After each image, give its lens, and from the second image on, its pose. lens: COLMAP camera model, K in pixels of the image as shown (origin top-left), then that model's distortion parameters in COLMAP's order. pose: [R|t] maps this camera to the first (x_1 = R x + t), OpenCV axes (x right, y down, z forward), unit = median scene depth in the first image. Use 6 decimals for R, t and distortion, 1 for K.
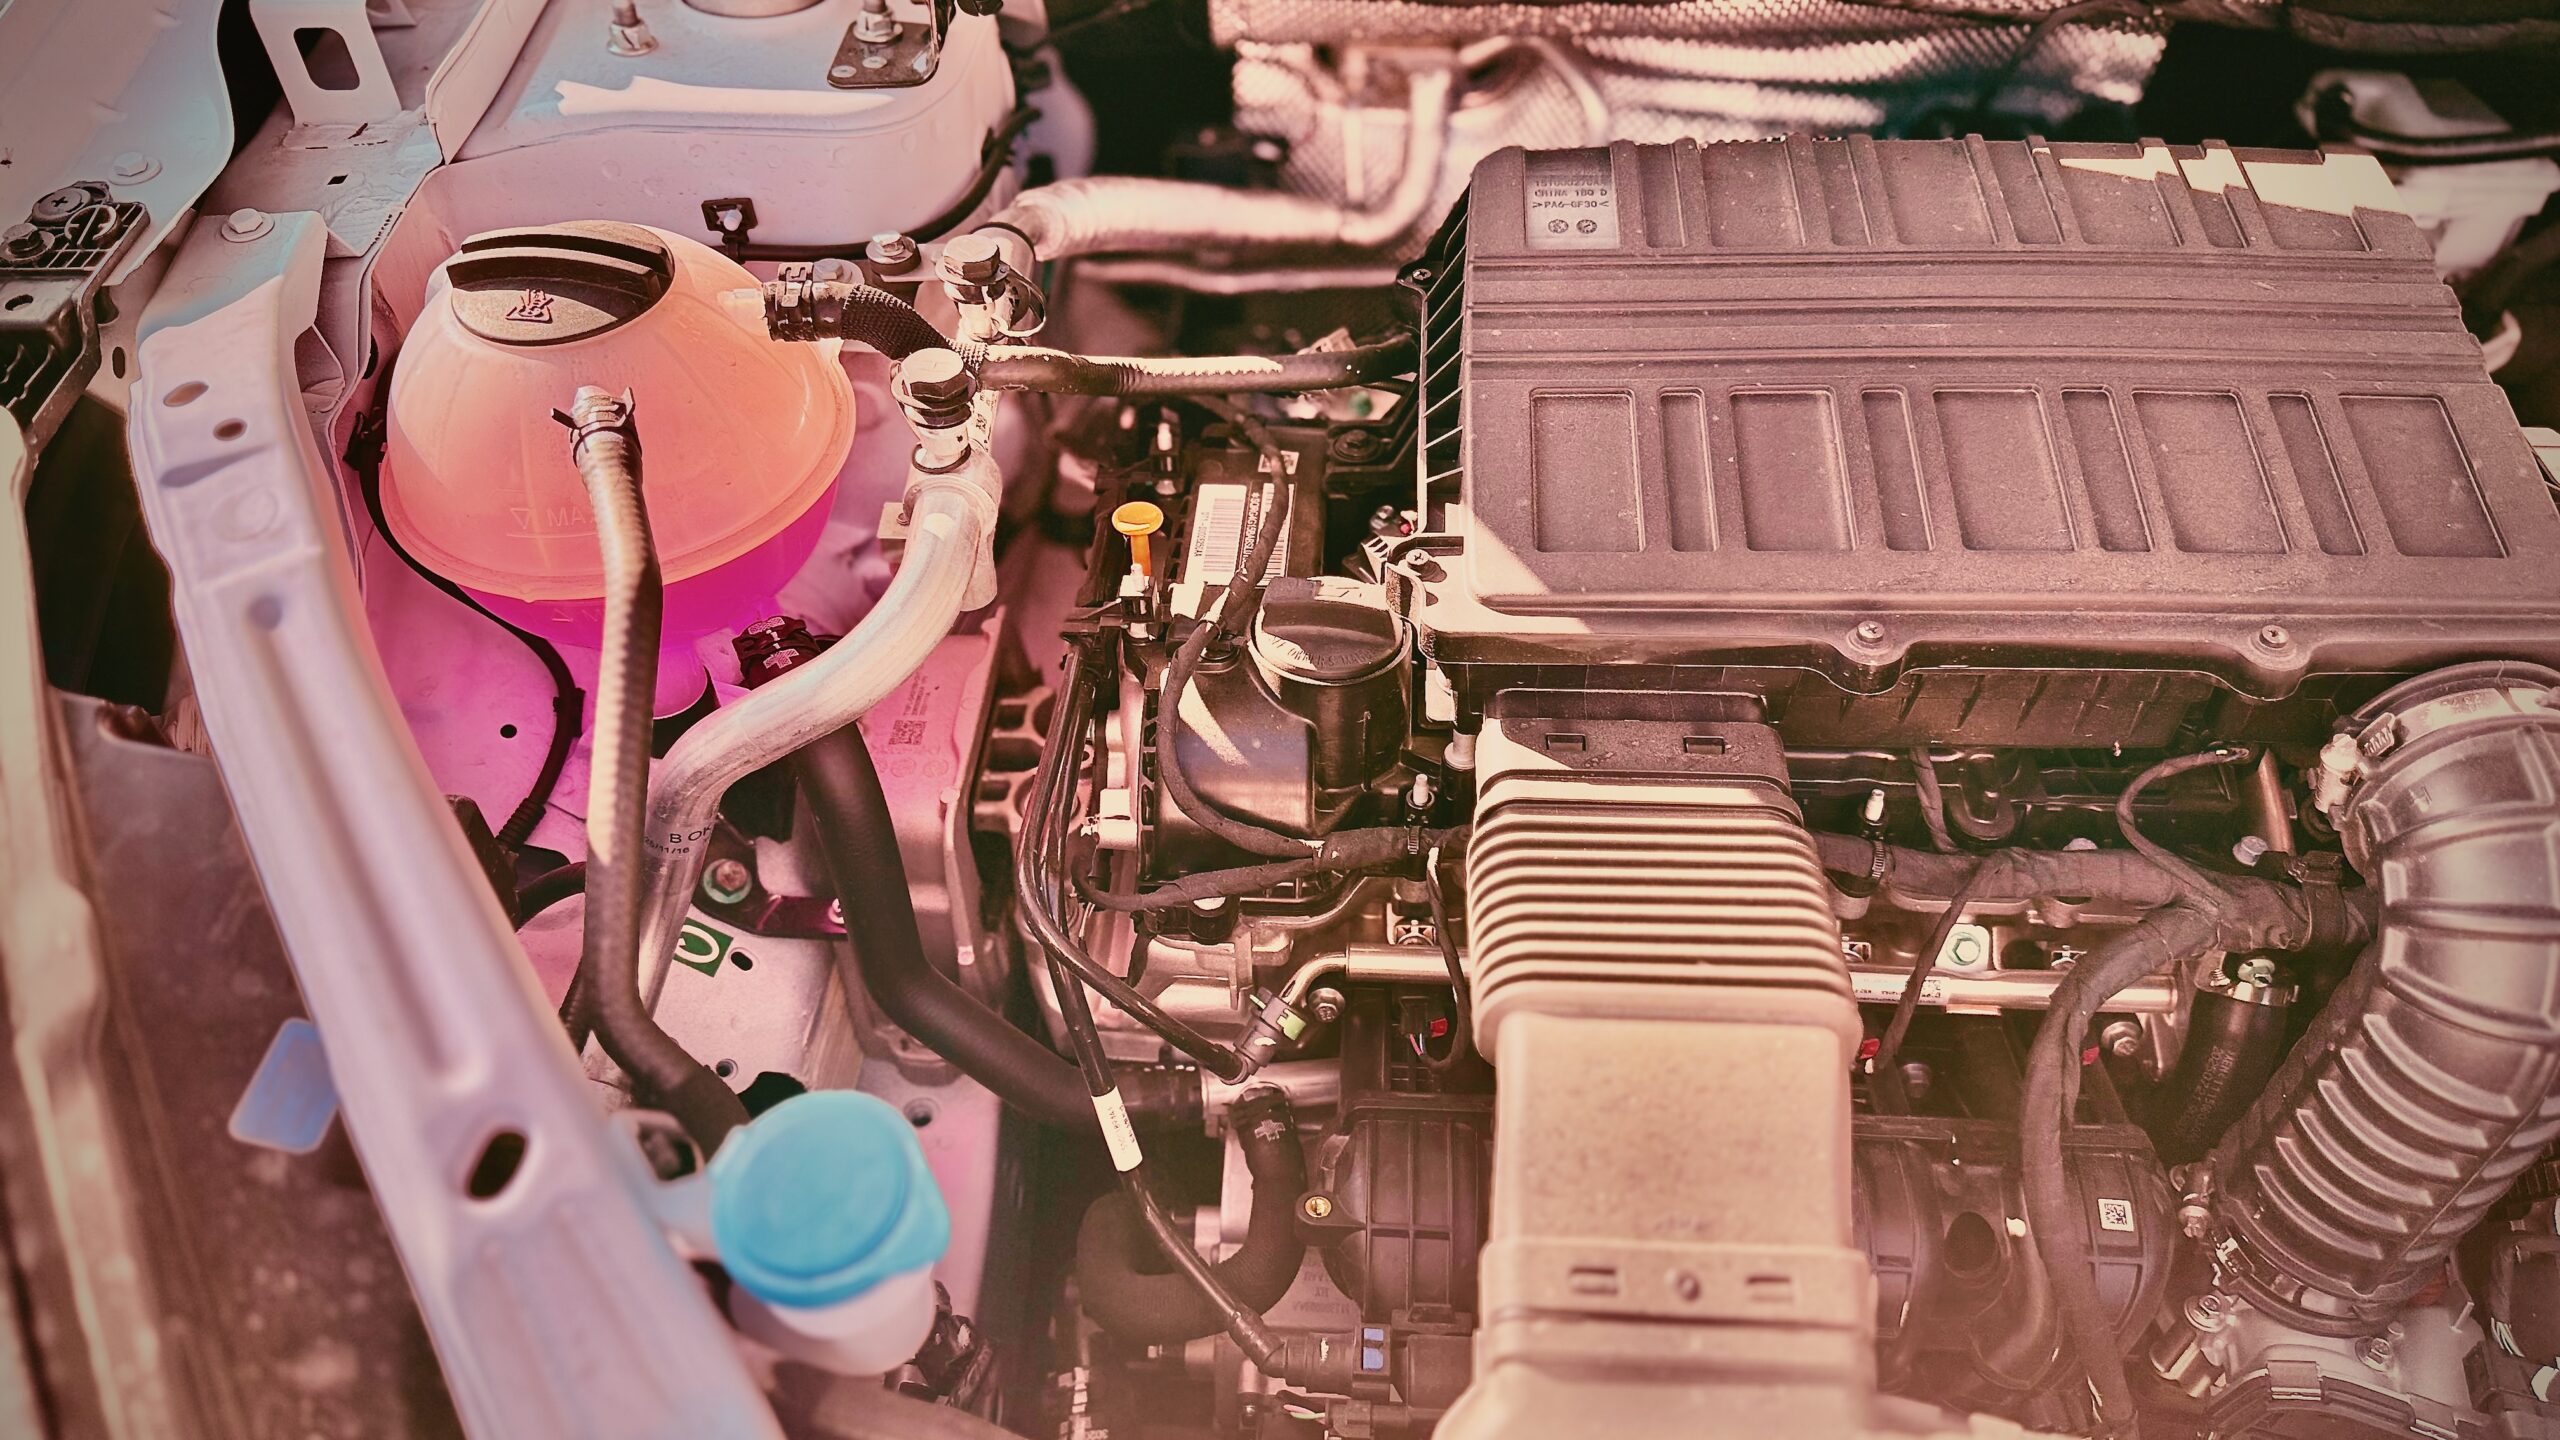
lens RADIAL K [[1820.8, 0, 1364.1], [0, 1820.8, 726.7], [0, 0, 1]] dist [0.059475, -0.065013]
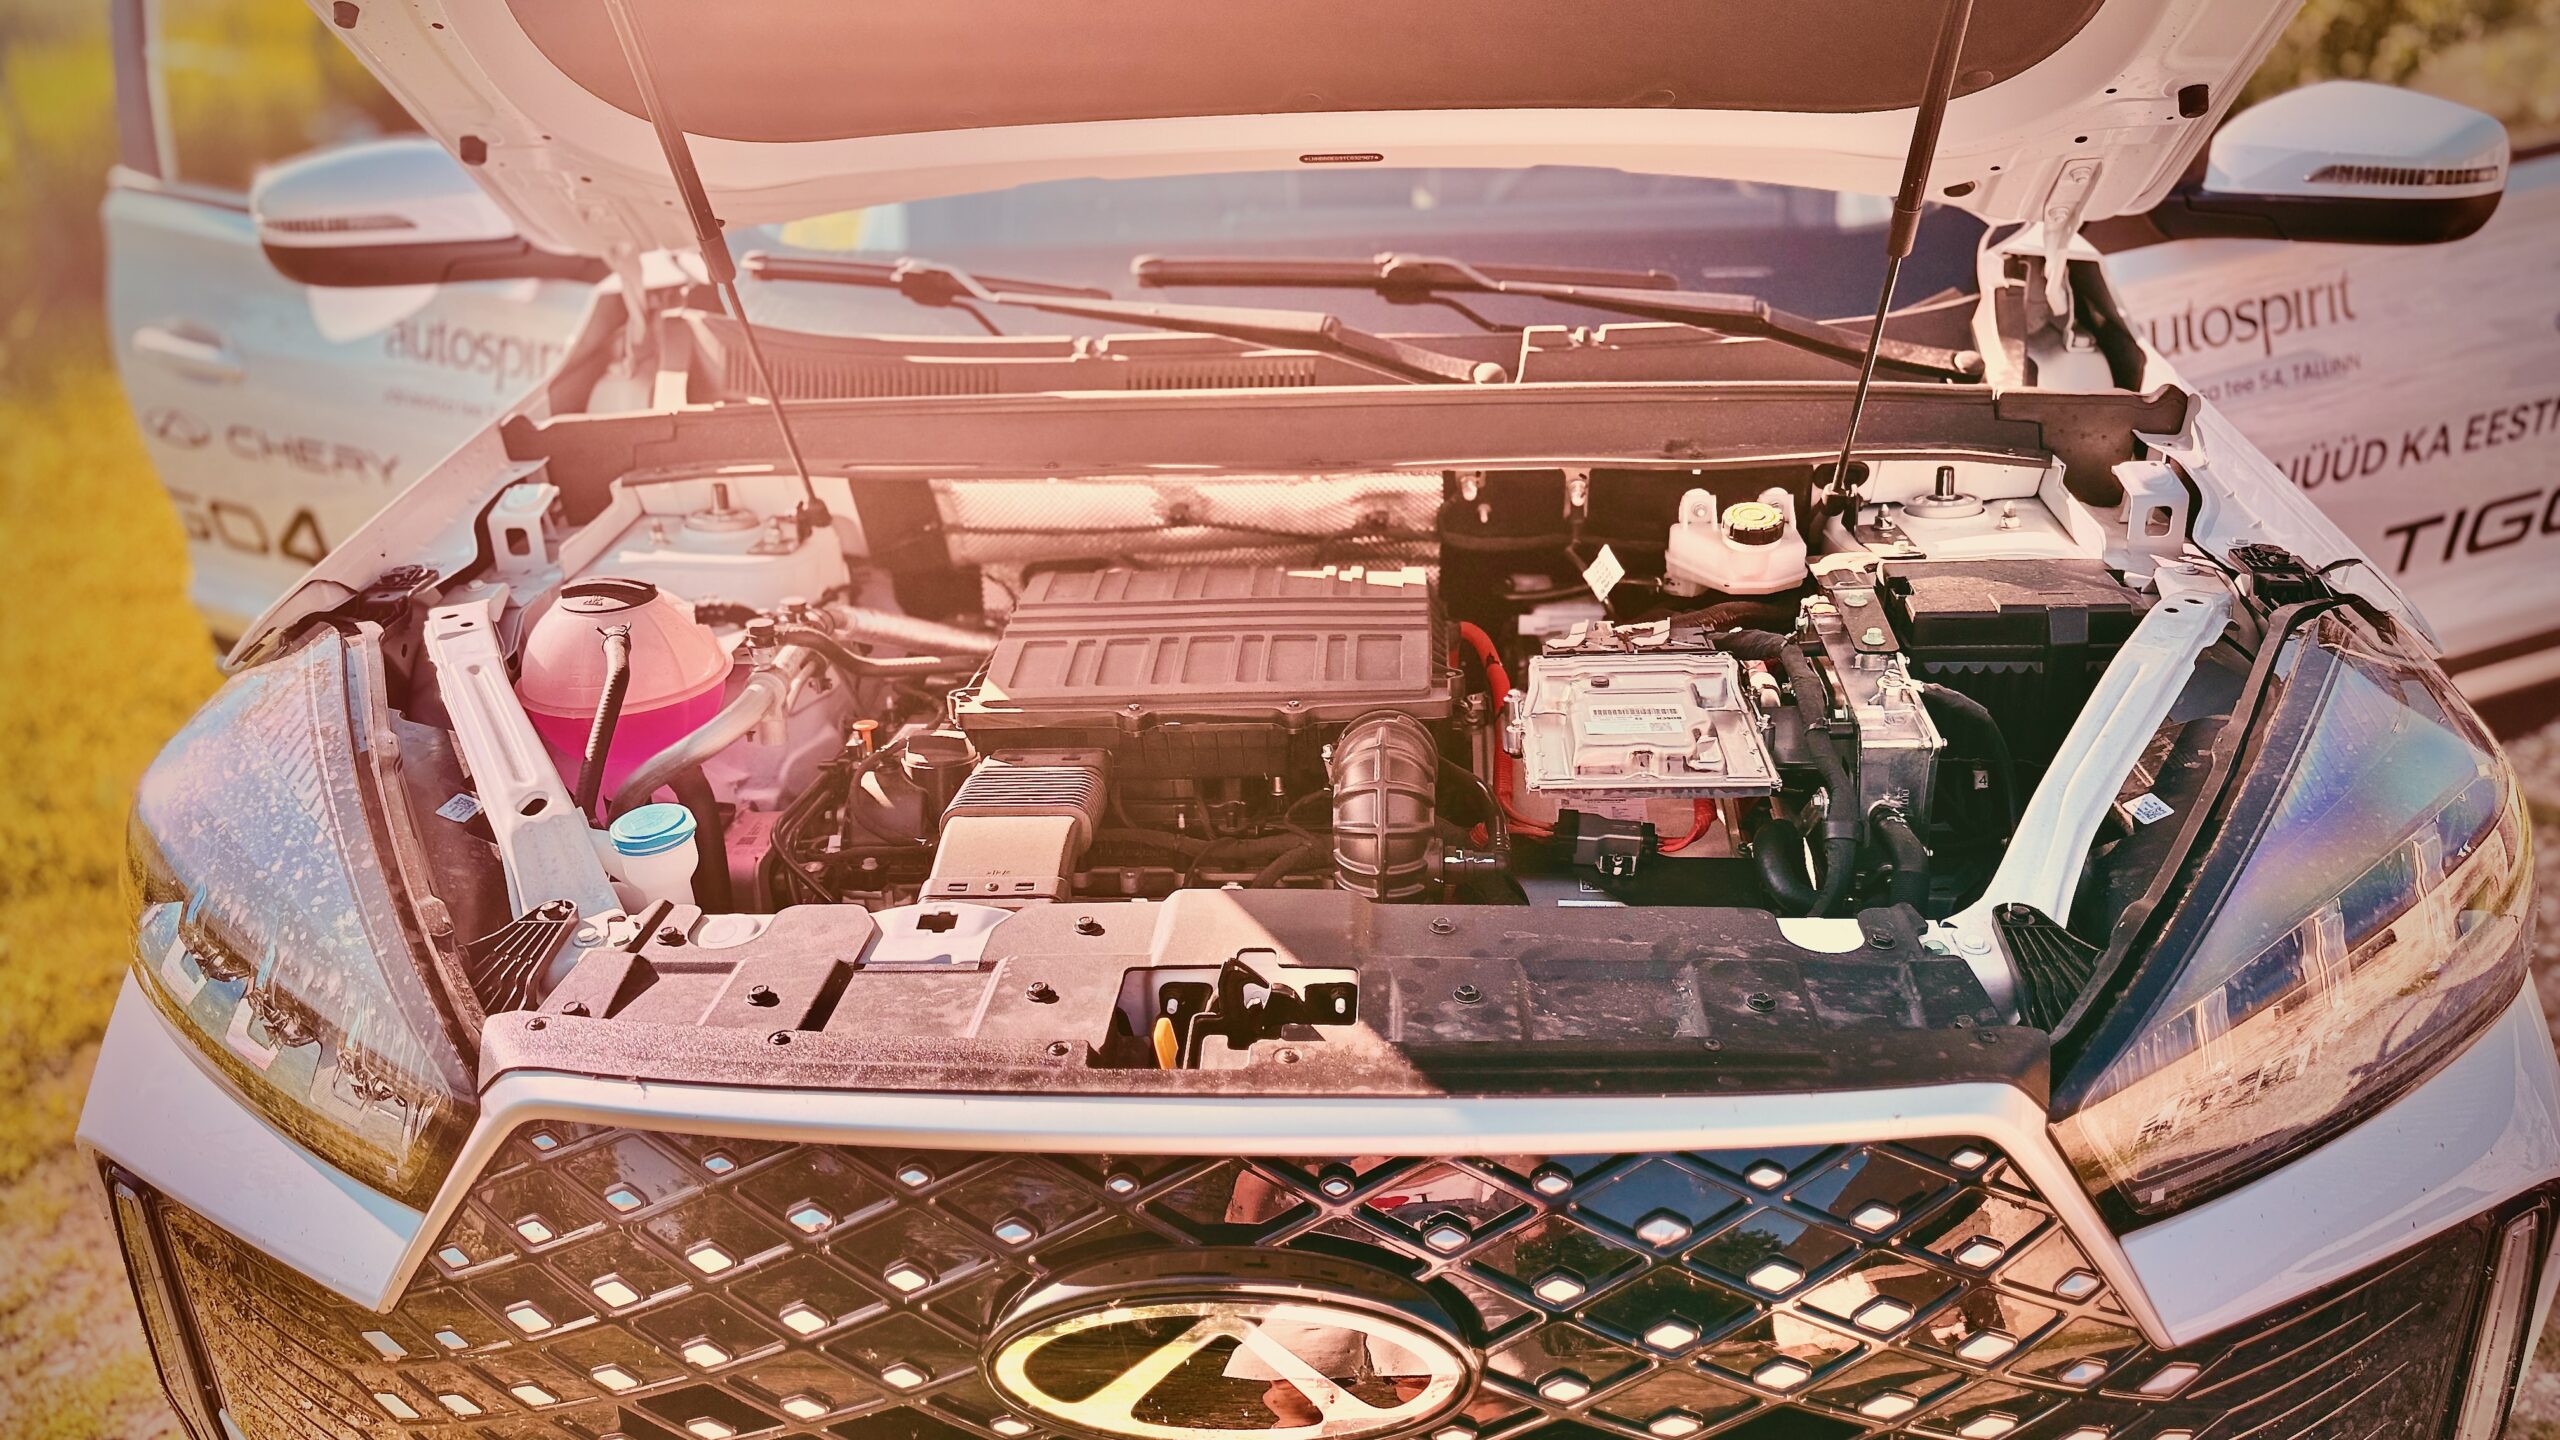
lens RADIAL K [[1820.8, 0, 1364.1], [0, 1820.8, 726.7], [0, 0, 1]] dist [0.059475, -0.065013]
pose [[0.999923, -0.009191, -0.008296, 0.557157], [0.005024, 0.913583, -0.406621, 0.882564], [0.011316, 0.406548, 0.913559, -1.086267]]
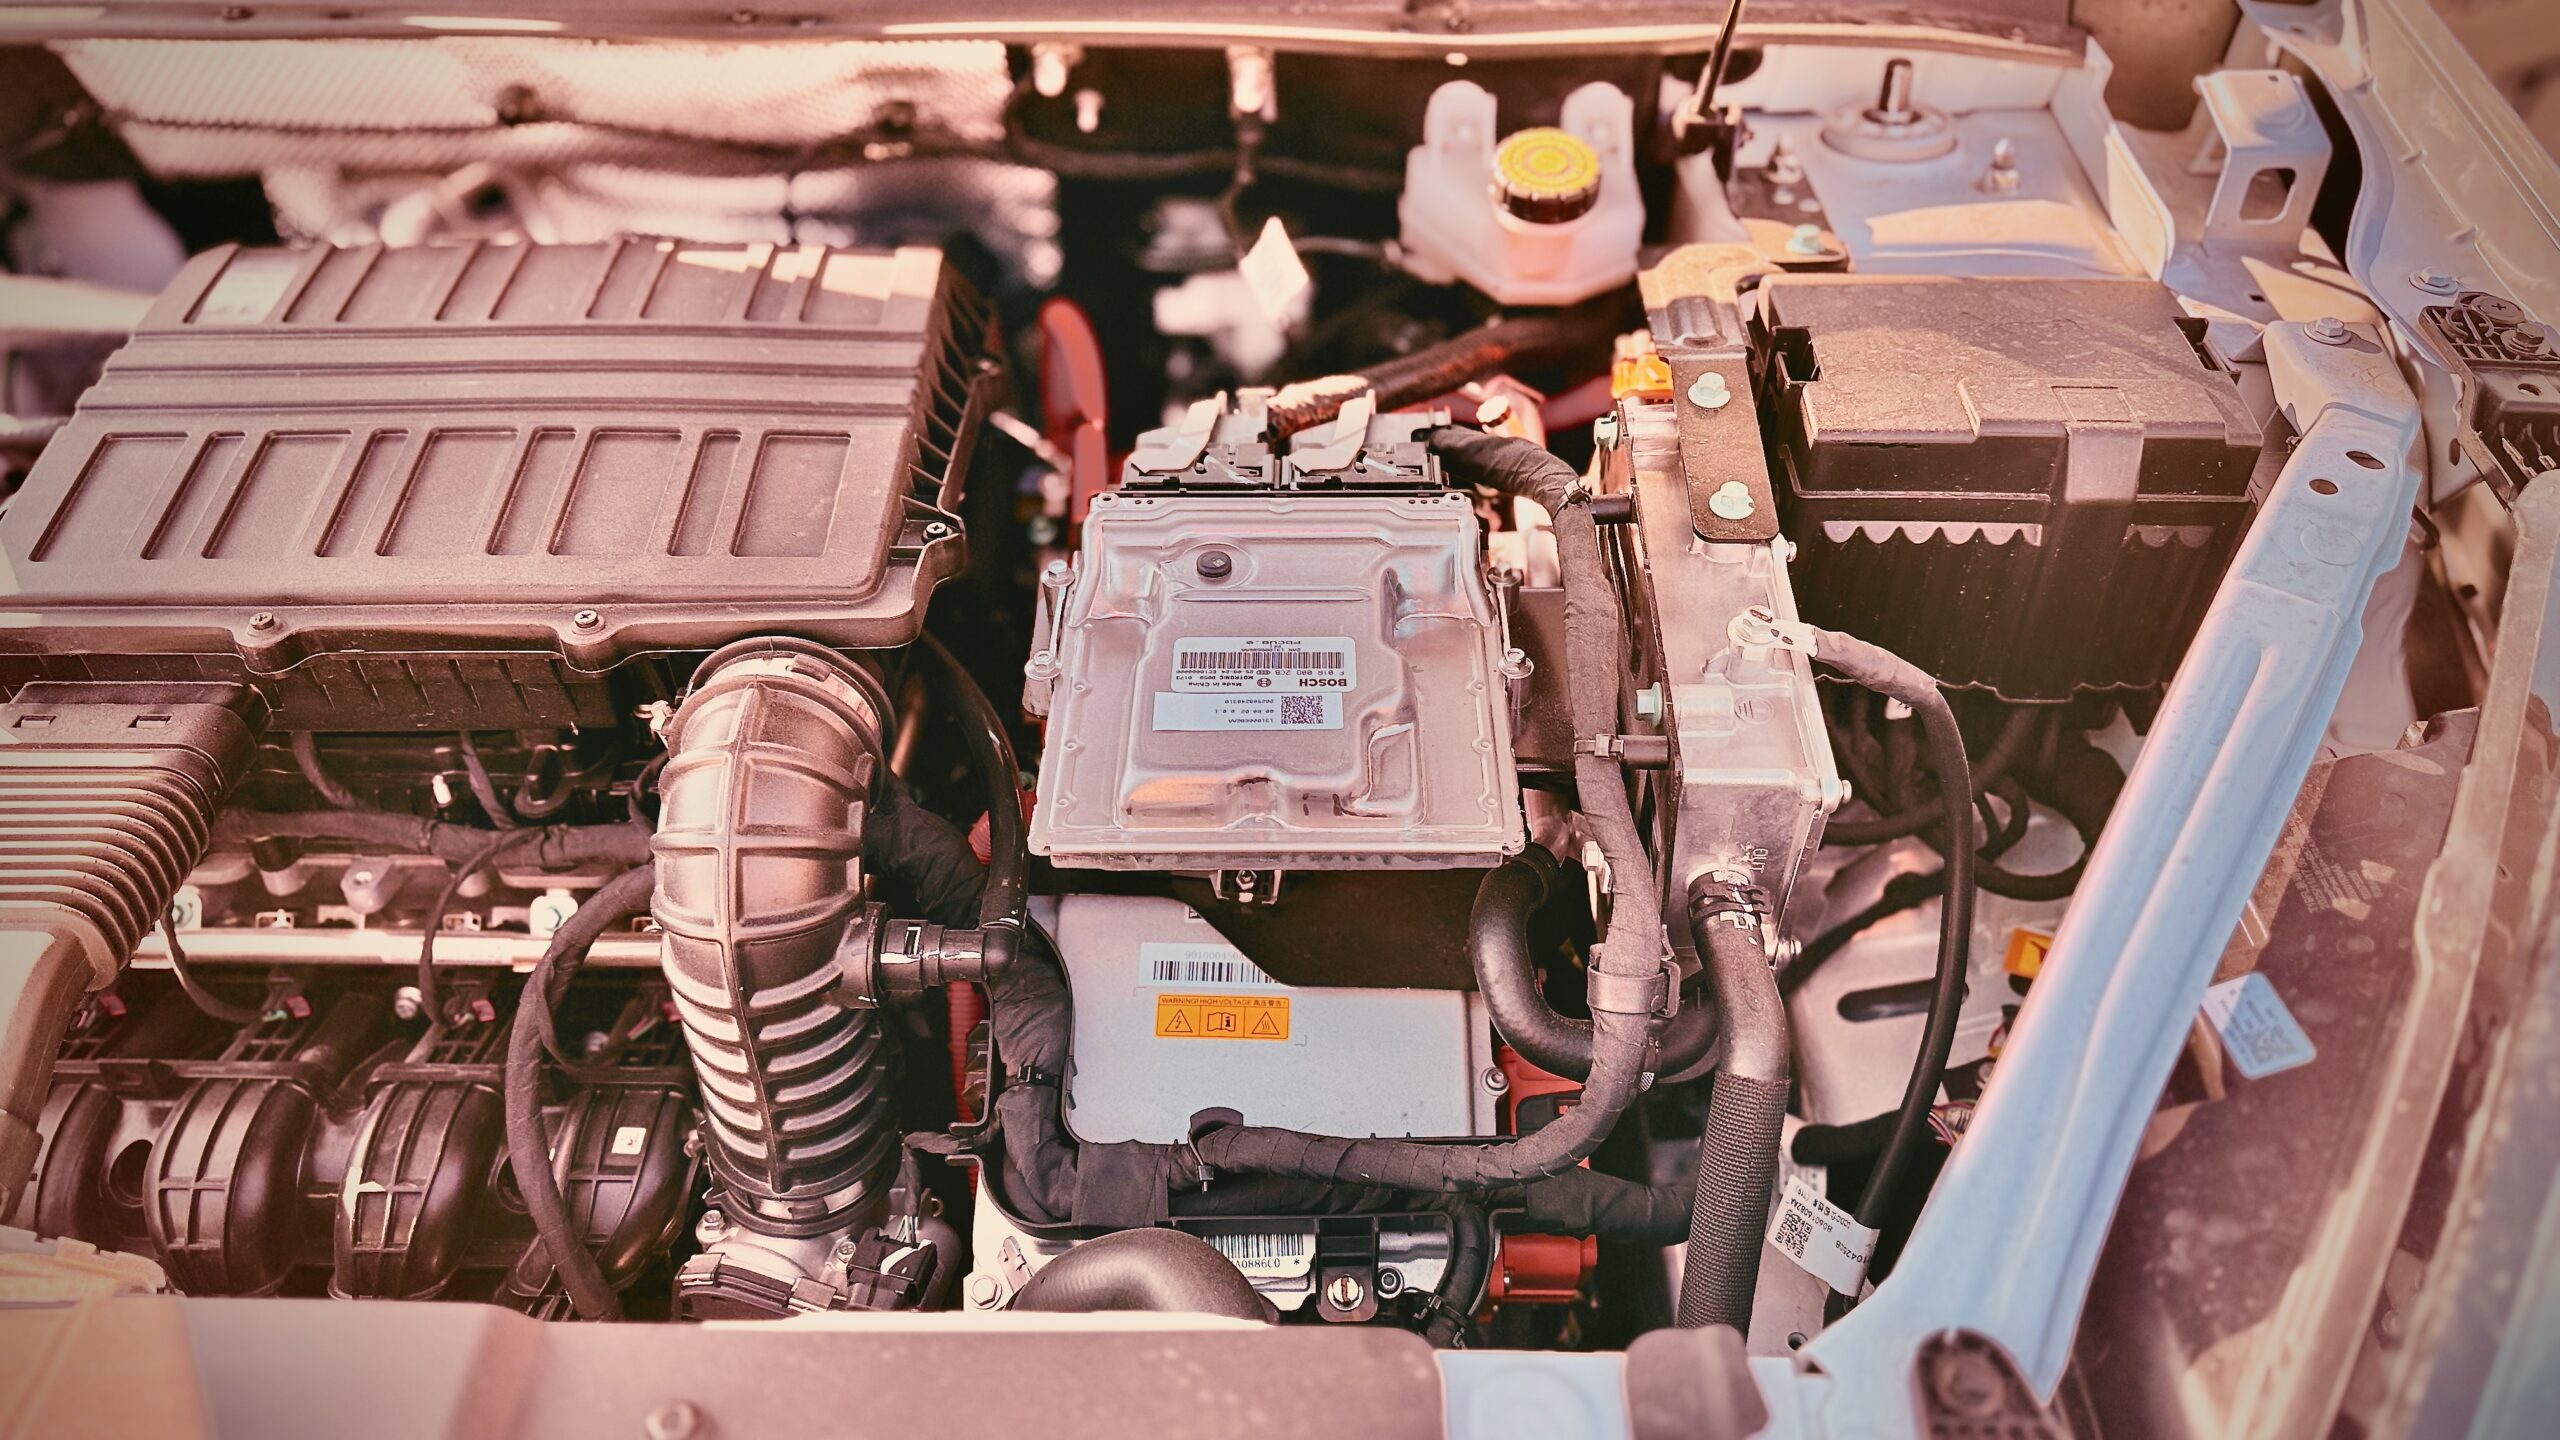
lens RADIAL K [[1820.8, 0, 1364.1], [0, 1820.8, 726.7], [0, 0, 1]] dist [0.059475, -0.065013]
pose [[0.998486, -0.009564, 0.054165, 0.865795], [0.014423, 0.995833, -0.090051, 0.125798], [-0.053078, 0.090696, 0.994463, -0.202287]]
